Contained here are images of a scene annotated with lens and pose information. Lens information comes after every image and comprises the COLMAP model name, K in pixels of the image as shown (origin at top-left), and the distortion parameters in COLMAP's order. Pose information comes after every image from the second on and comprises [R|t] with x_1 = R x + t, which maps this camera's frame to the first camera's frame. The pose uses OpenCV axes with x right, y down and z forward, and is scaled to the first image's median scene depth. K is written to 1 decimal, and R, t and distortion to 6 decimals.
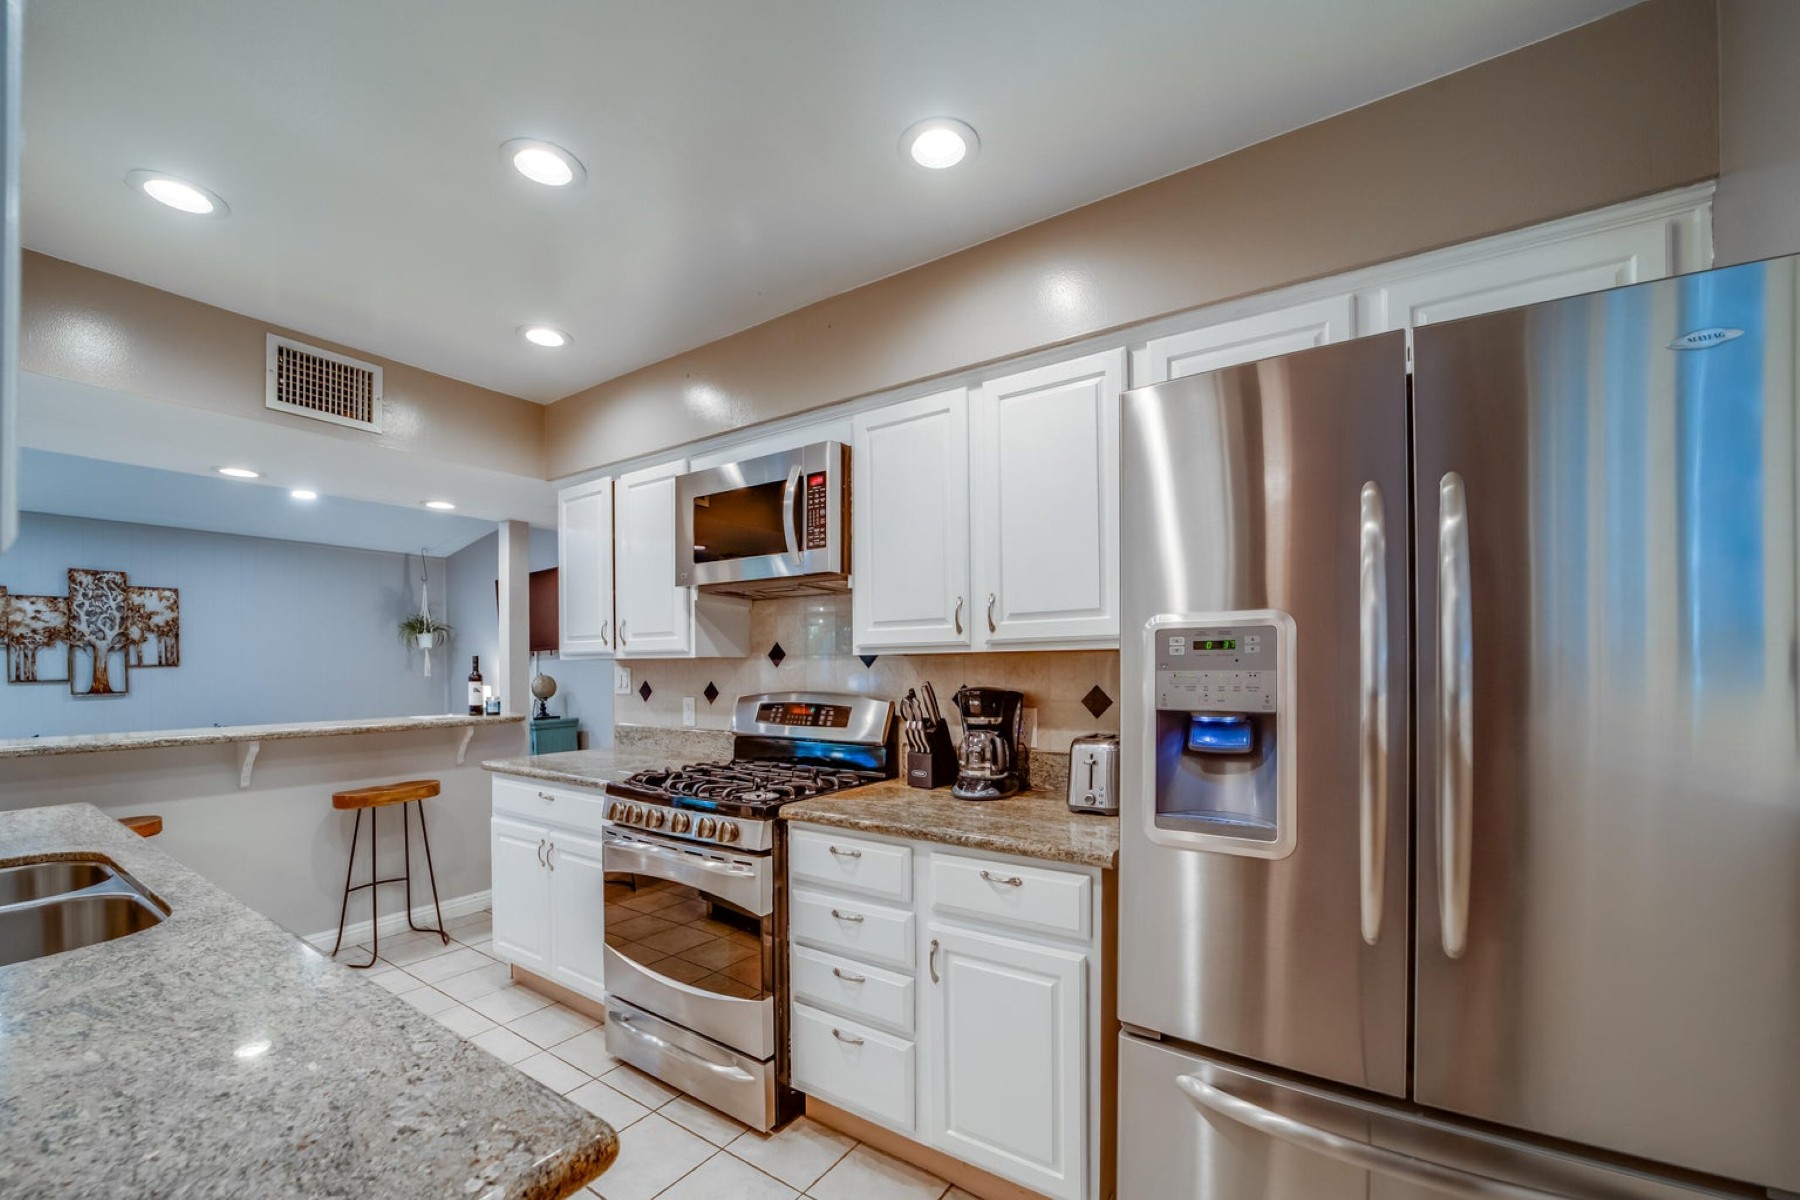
lens RADIAL K [[701.4, 0, 905.8], [0, 701.4, 664.0], [0, 0, 1]] dist [-0.002125, 0.000089]
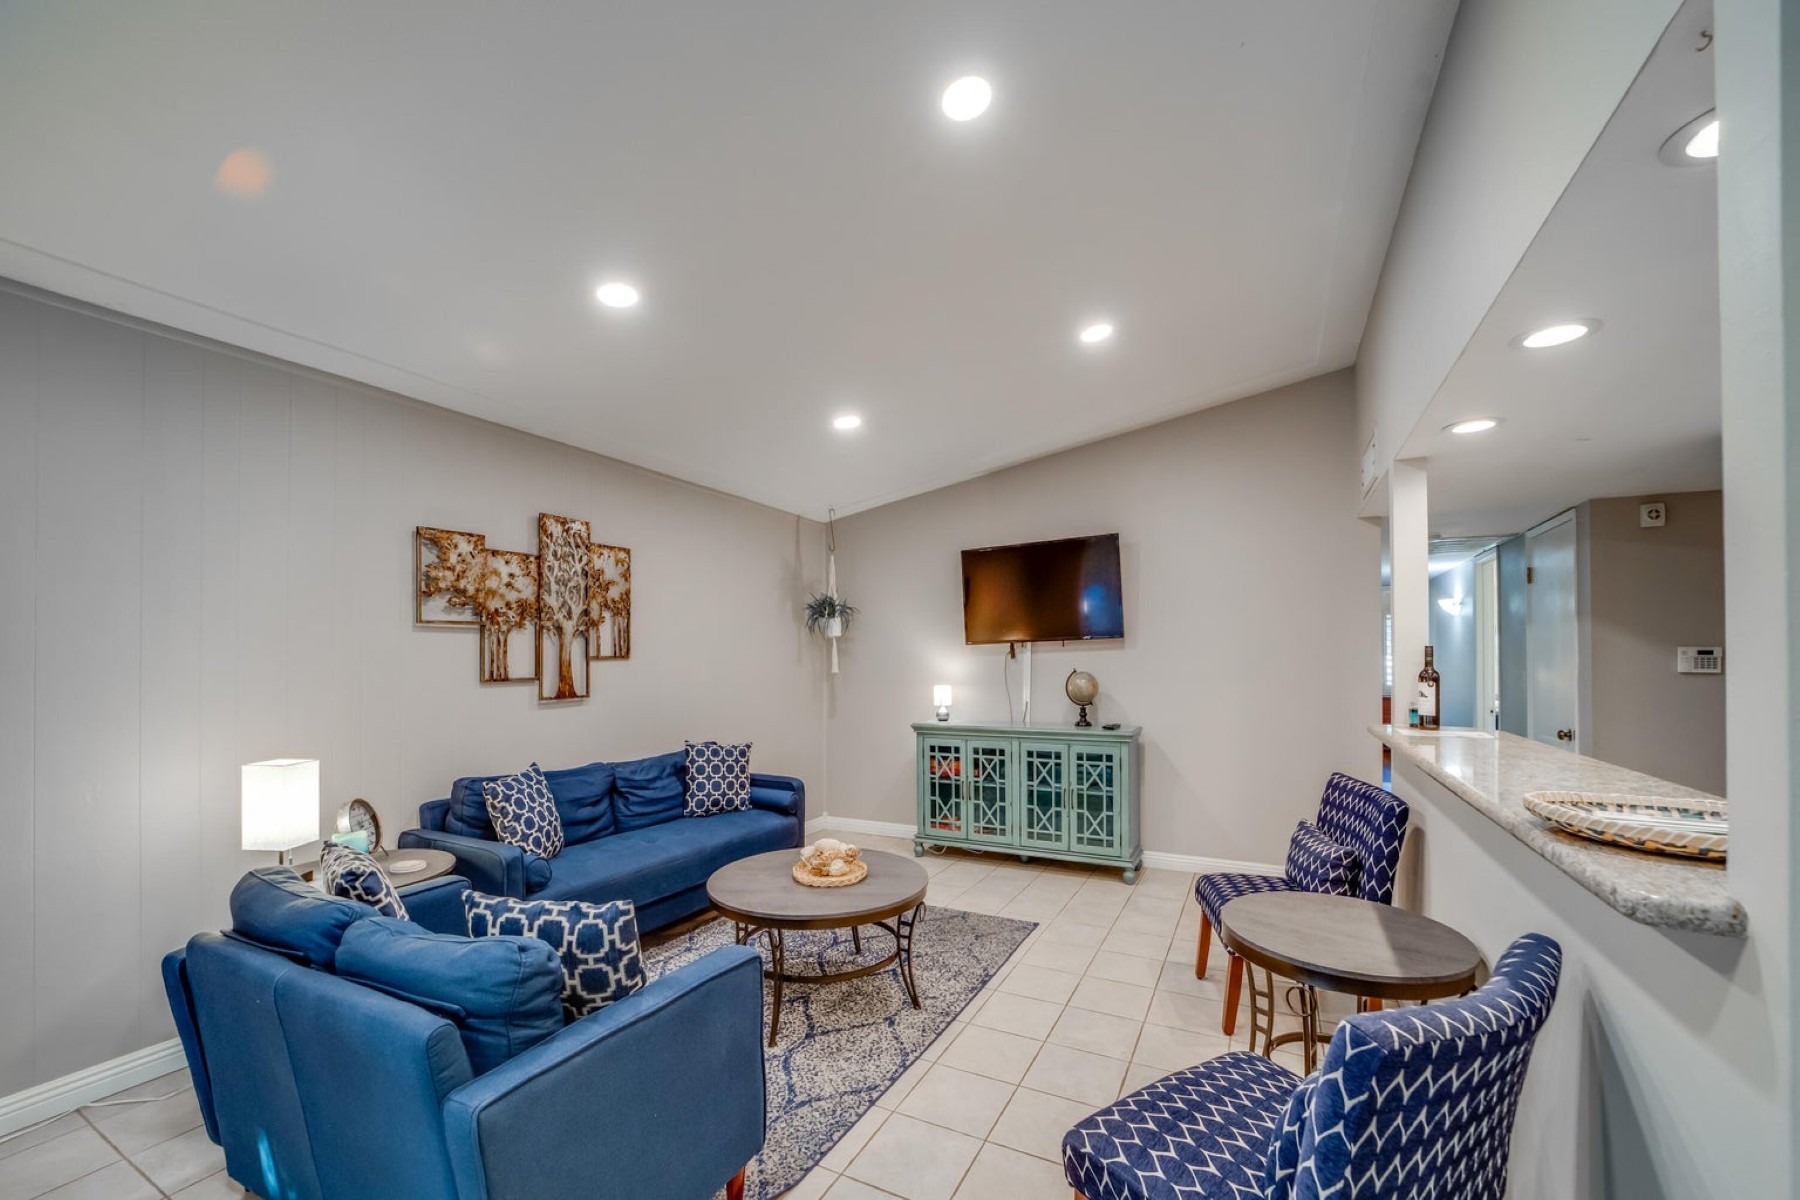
lens RADIAL K [[690.8, 0, 887.8], [0, 690.8, 650.5], [0, 0, 1]] dist [-0.008431, 0.000103]
pose [[0.995496, 0.004466, 0.094701, -1.605714], [-0.003420, 0.999931, -0.011204, 0.003720], [-0.094745, 0.010830, 0.995443, 0.535254]]
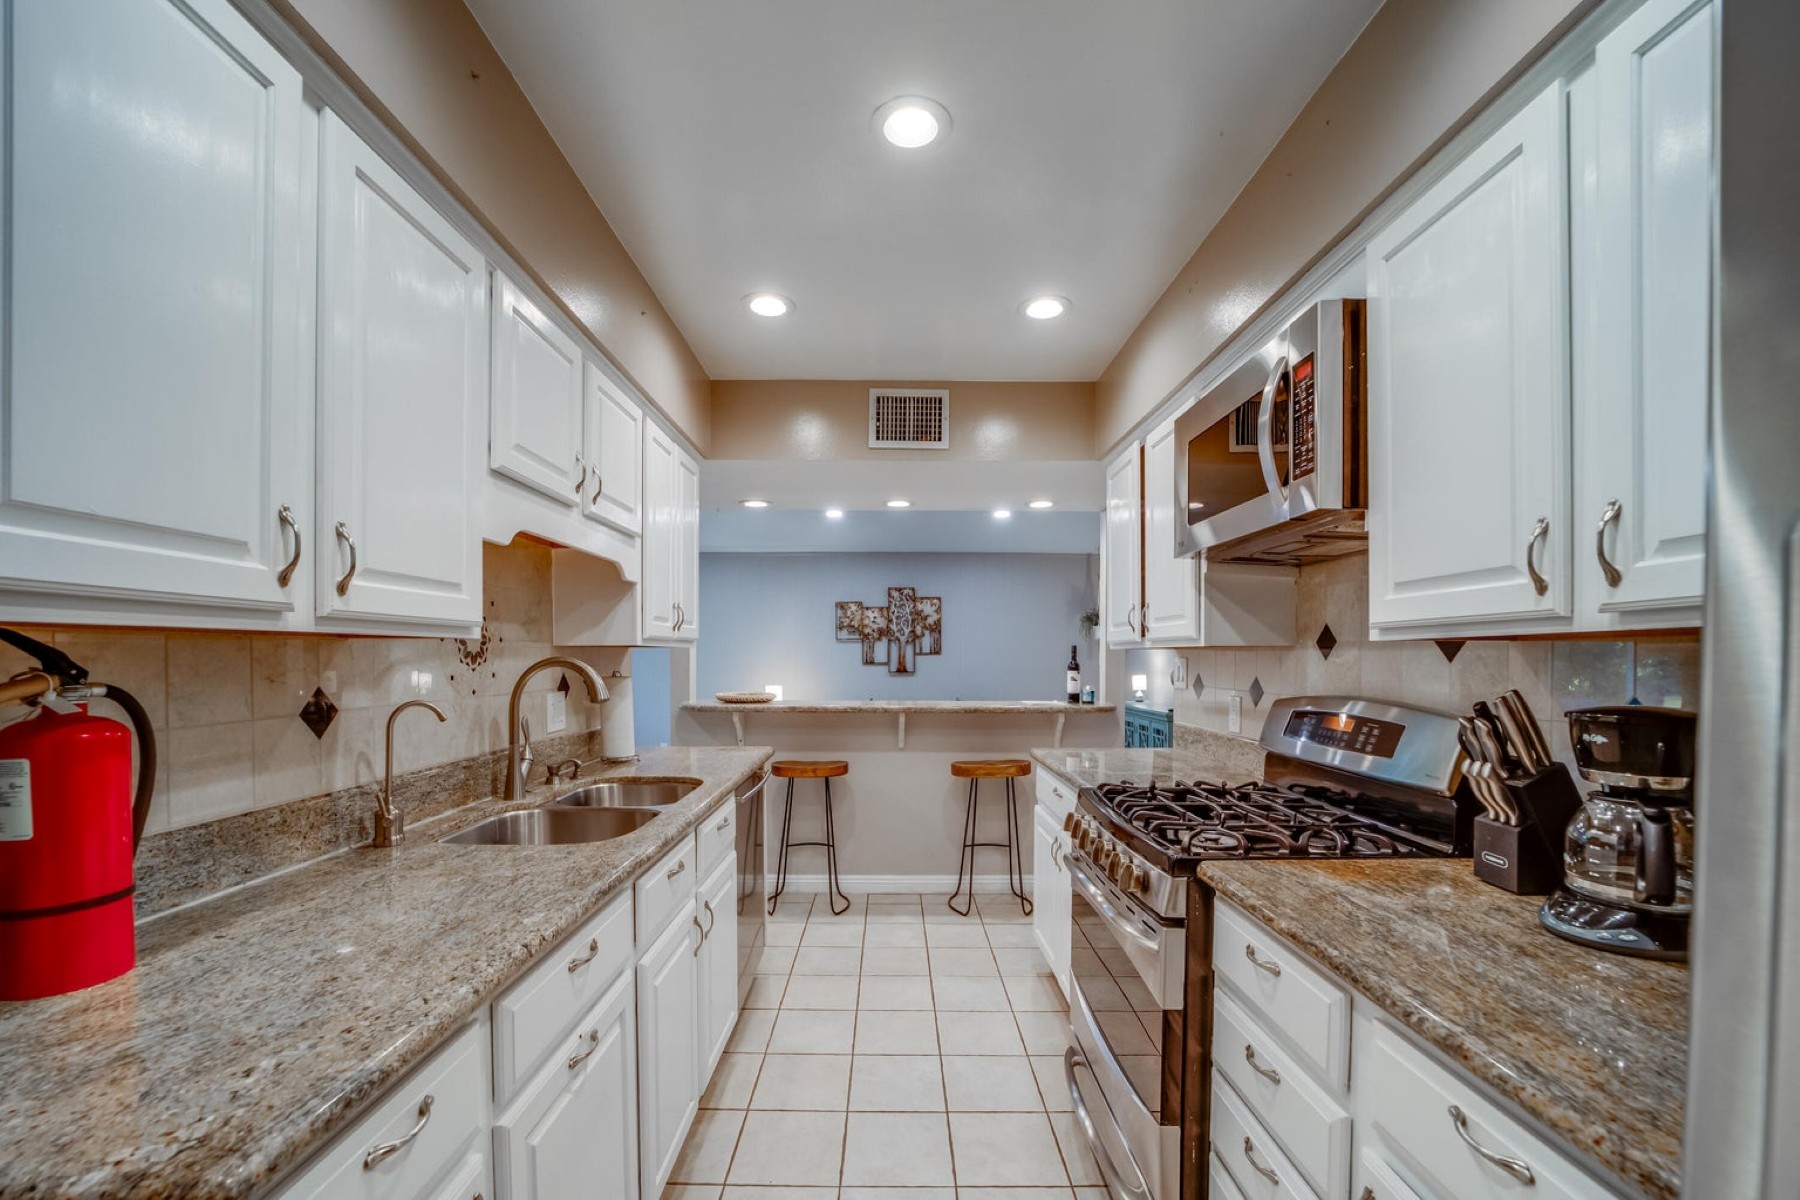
lens RADIAL K [[730.3, 0, 916.7], [0, 730.3, 656.1], [0, 0, 1]] dist [-0.000328, 0.000127]
pose [[0.585392, 0.007837, -0.810713, 0.165532], [-0.006151, 0.999967, 0.005224, -0.000267], [0.810727, 0.001929, 0.585421, 0.246659]]
